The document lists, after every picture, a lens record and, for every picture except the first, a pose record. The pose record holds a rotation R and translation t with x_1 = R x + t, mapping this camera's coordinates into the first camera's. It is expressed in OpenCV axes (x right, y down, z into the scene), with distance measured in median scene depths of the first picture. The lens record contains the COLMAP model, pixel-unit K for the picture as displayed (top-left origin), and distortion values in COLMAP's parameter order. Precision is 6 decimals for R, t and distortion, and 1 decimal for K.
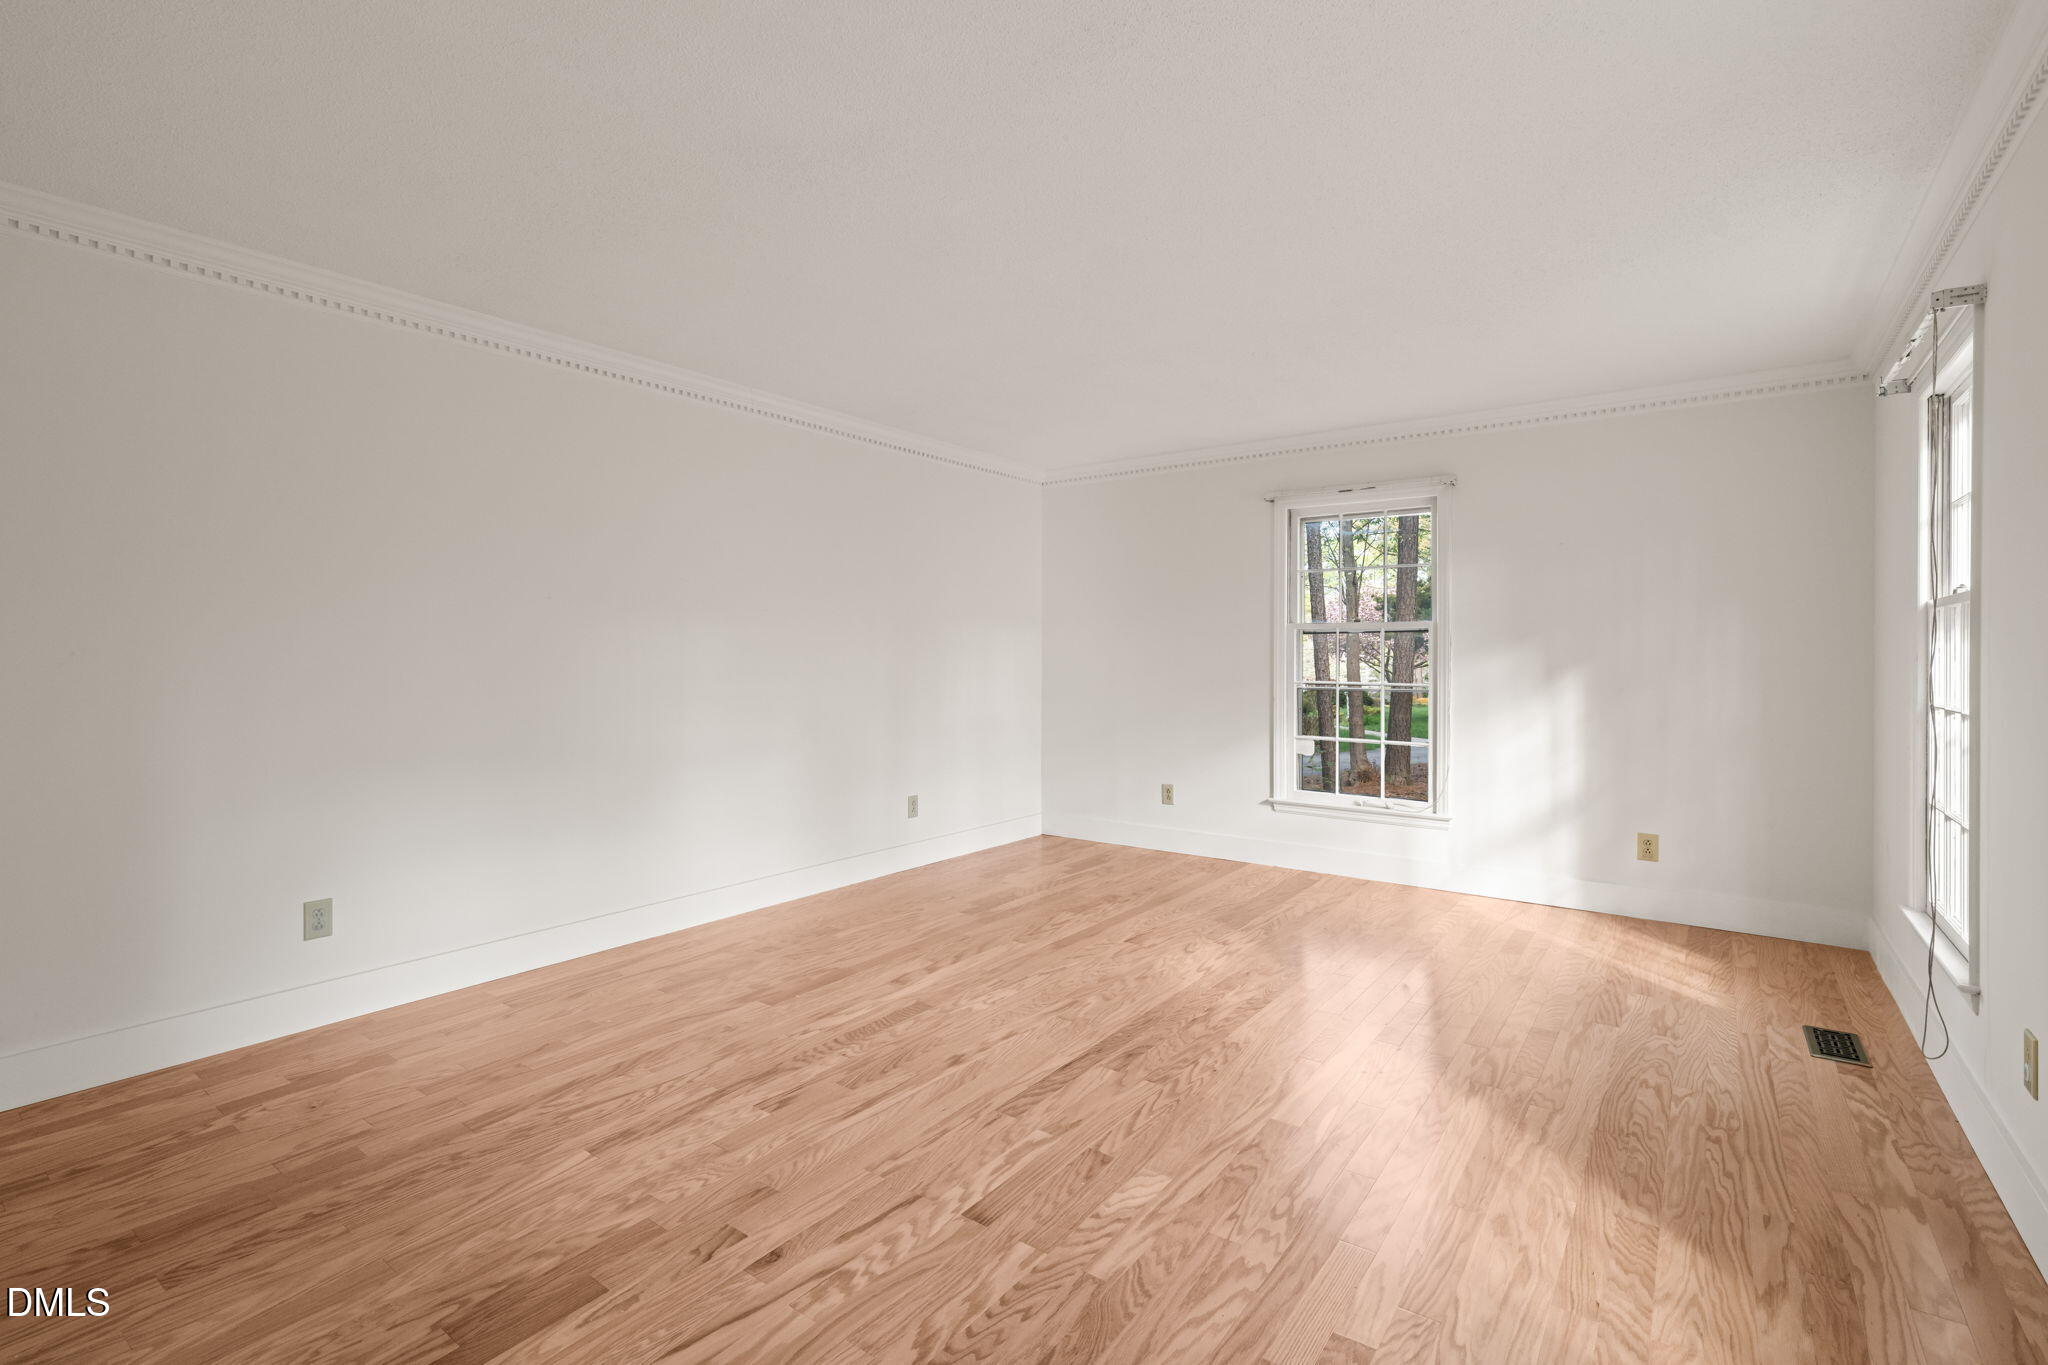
lens RADIAL K [[916.7, 0, 1005.5], [0, 916.7, 665.8], [0, 0, 1]] dist [0.002292, 0.000536]
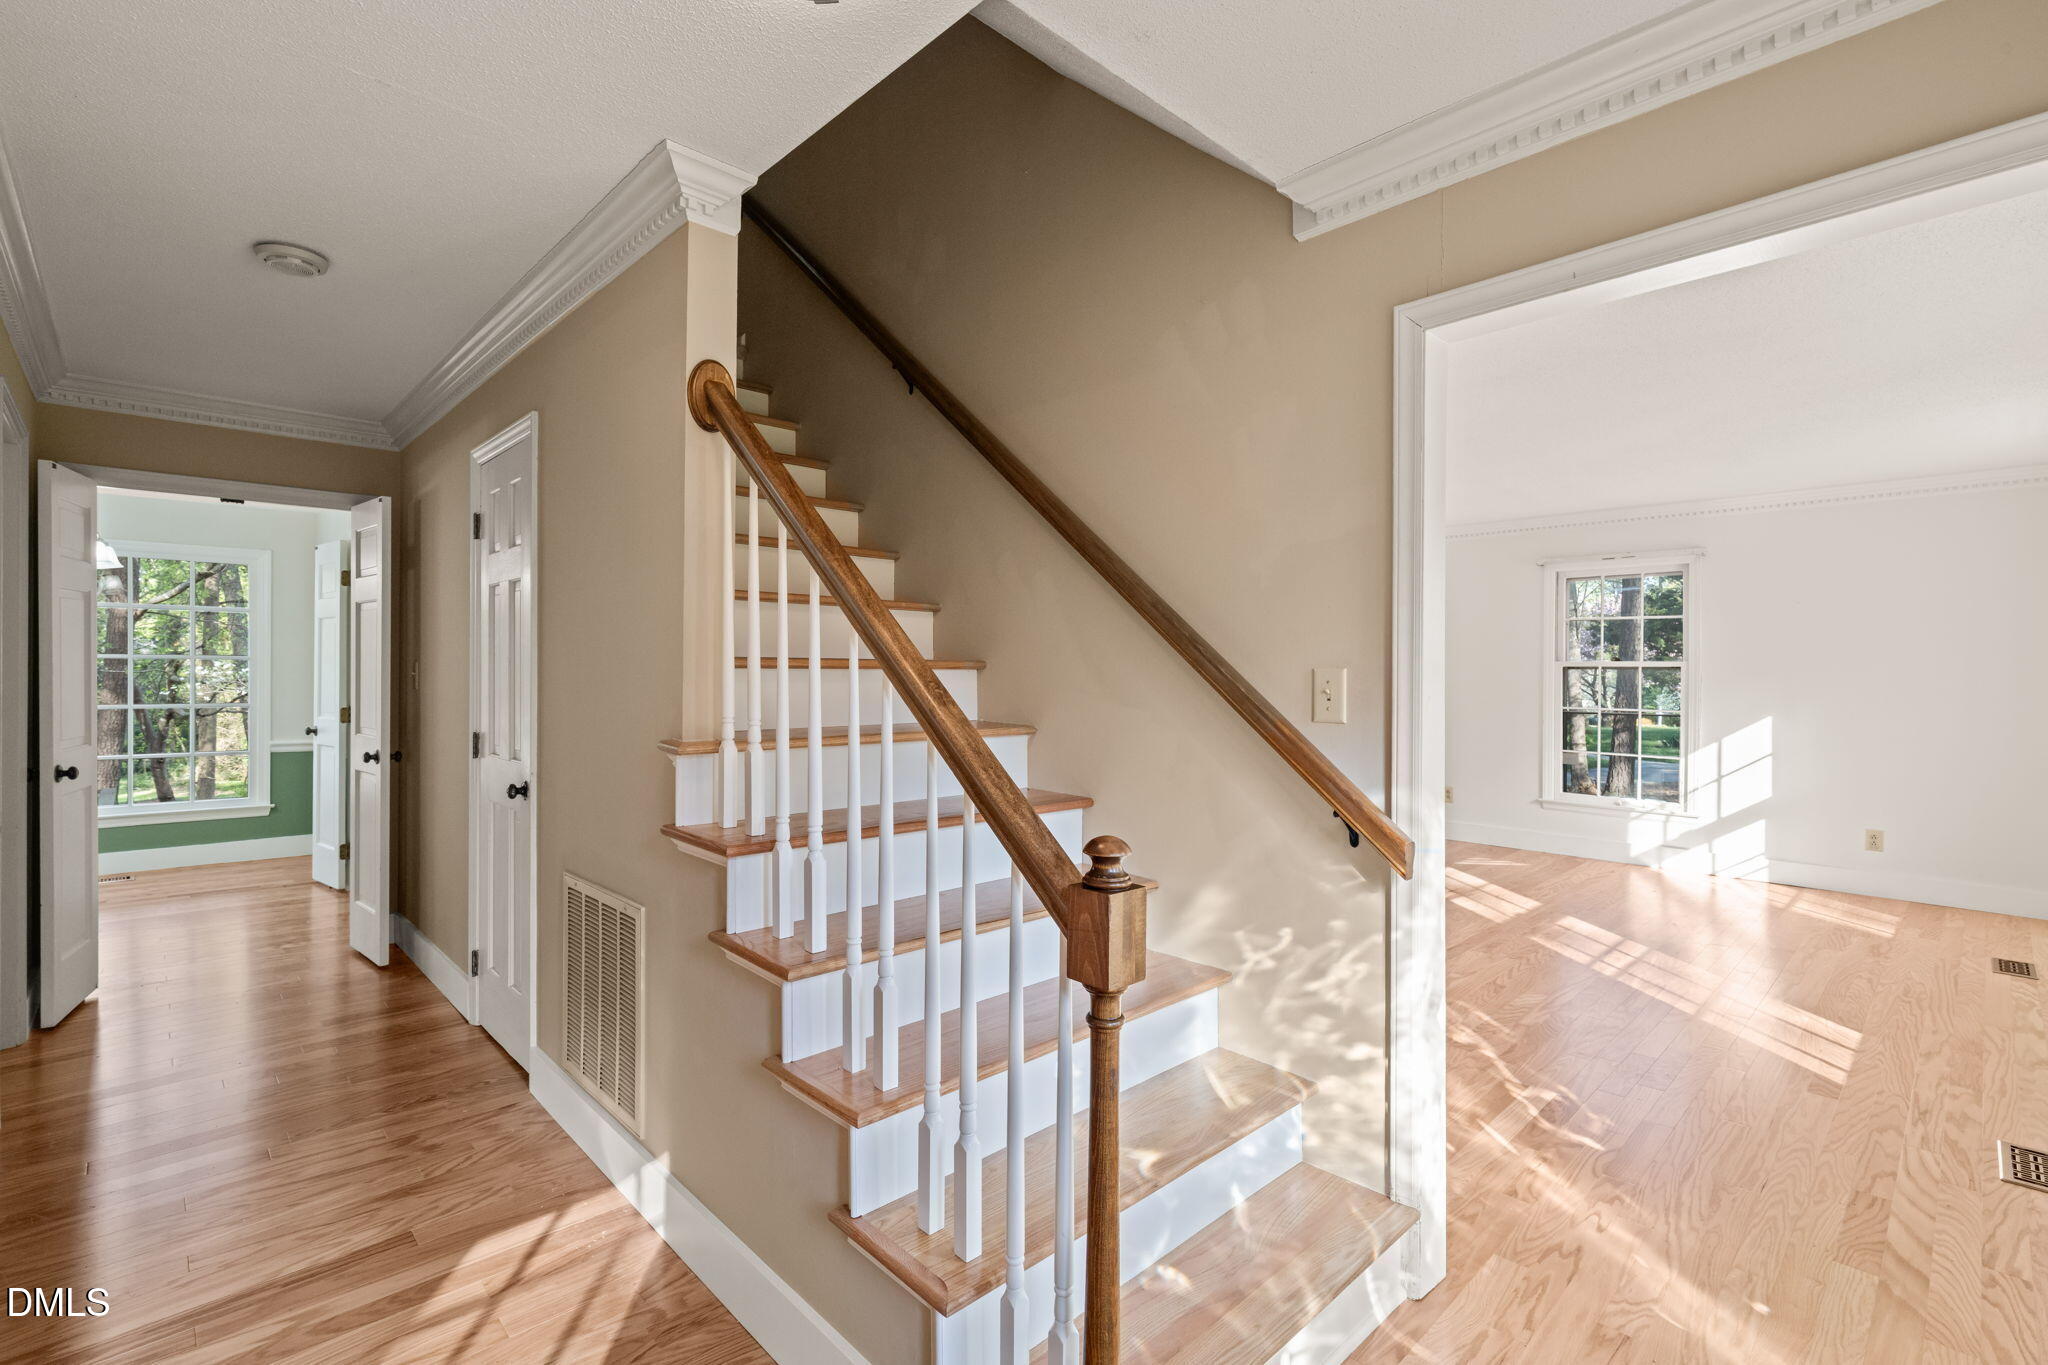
lens RADIAL K [[916.7, 0, 1005.5], [0, 916.7, 665.8], [0, 0, 1]] dist [0.002292, 0.000536]
pose [[0.986373, -0.000642, -0.164524, -0.405570], [-0.001805, 0.999890, -0.014722, -0.033602], [0.164516, 0.014819, 0.986263, -0.669741]]
